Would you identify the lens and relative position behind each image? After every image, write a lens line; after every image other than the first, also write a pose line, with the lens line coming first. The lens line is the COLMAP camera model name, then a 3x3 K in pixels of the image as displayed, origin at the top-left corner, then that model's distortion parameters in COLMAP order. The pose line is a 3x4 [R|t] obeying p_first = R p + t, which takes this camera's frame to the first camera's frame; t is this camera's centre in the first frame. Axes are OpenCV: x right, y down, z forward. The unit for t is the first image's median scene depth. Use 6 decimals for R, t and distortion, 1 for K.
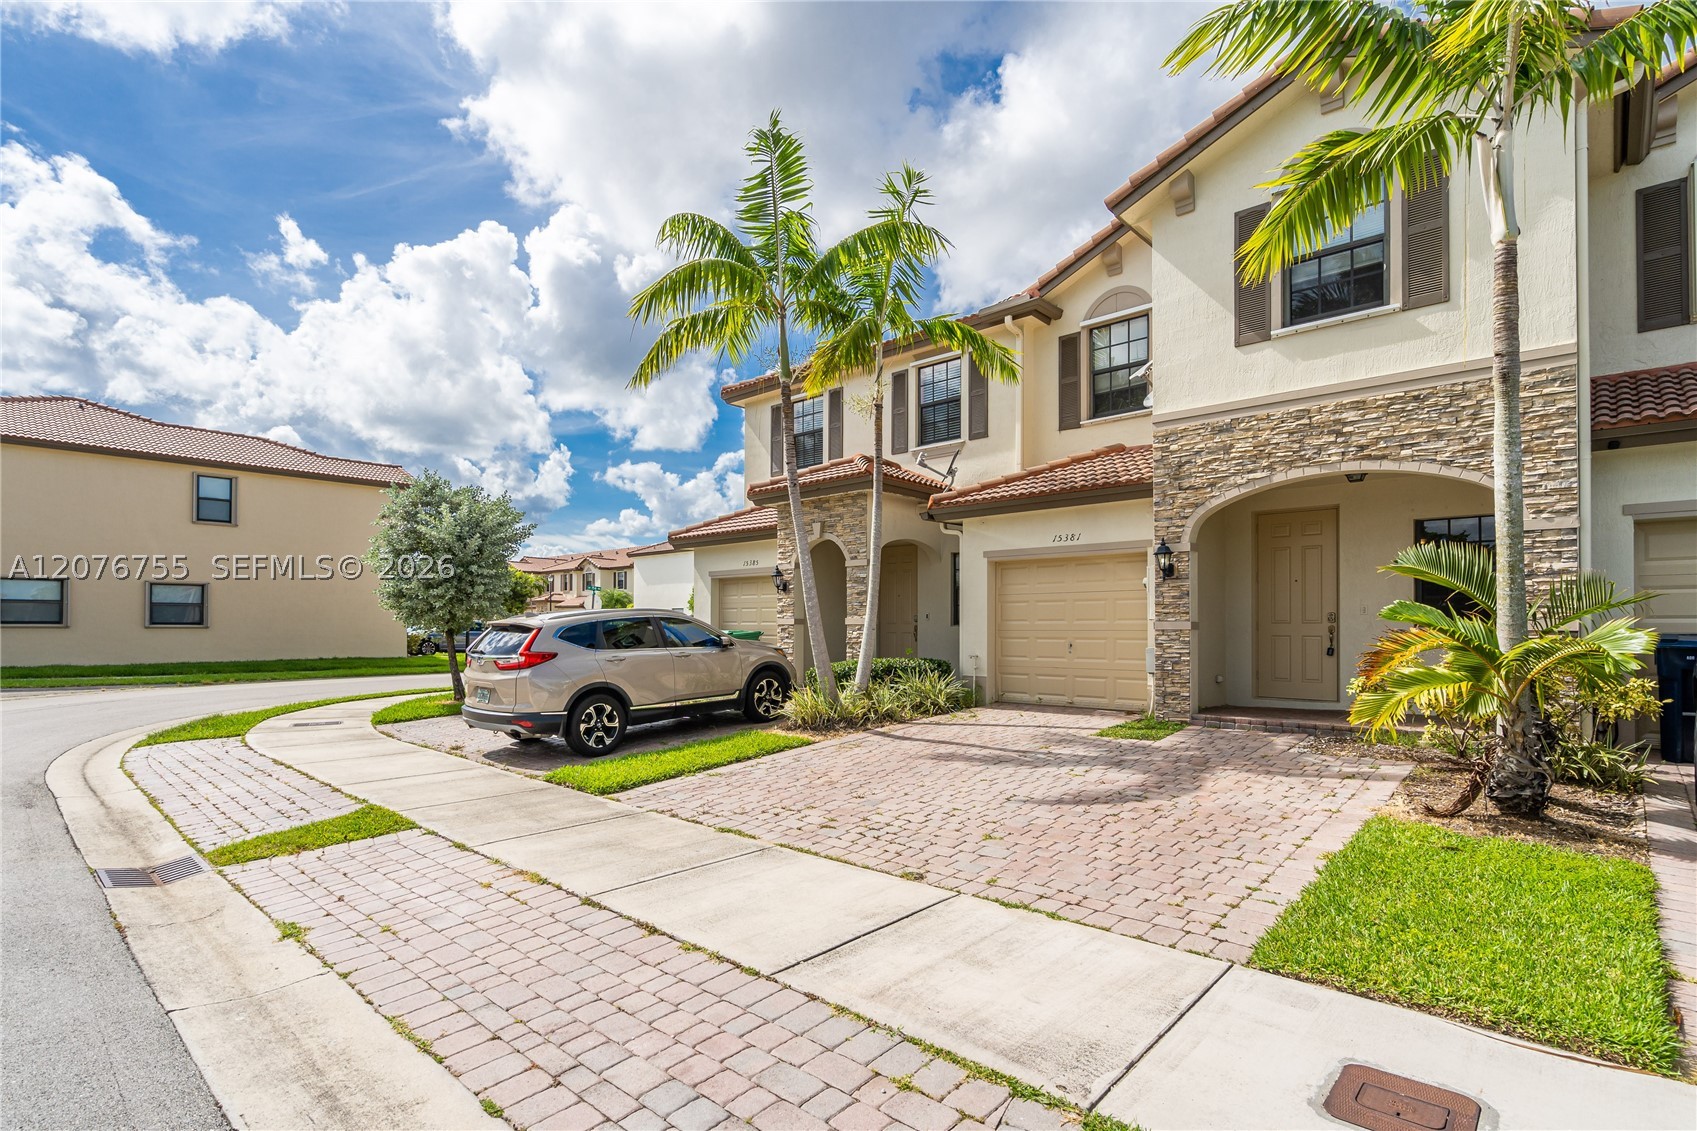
lens RADIAL K [[782.1, 0, 843.1], [0, 782.1, 633.6], [0, 0, 1]] dist [-0.008873, 0.005021]
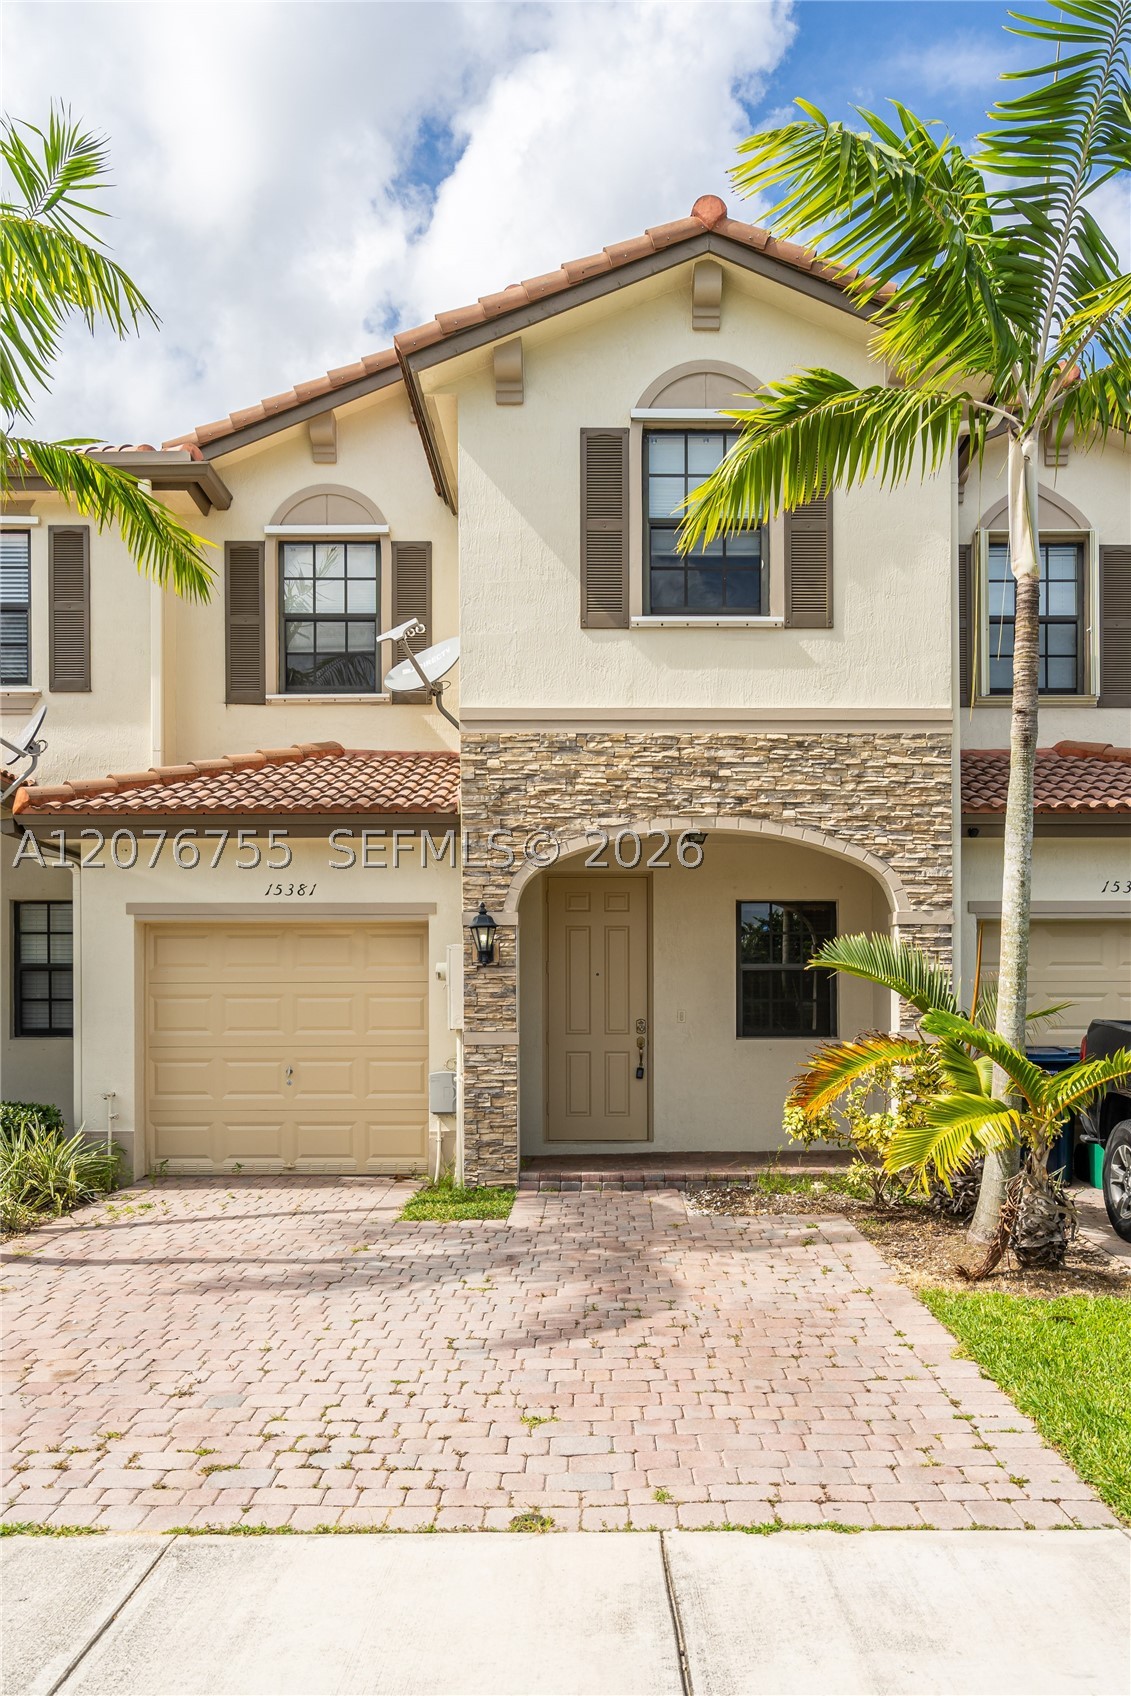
lens RADIAL K [[1265.2, 0, 561.1], [0, 1265.2, 1050.1], [0, 0, 1]] dist [0.012094, 0.001660]
pose [[0.749964, -0.009702, 0.661408, -0.272404], [0.007845, 0.999953, 0.005772, -0.007509], [-0.661432, 0.000859, 0.750004, 0.207424]]
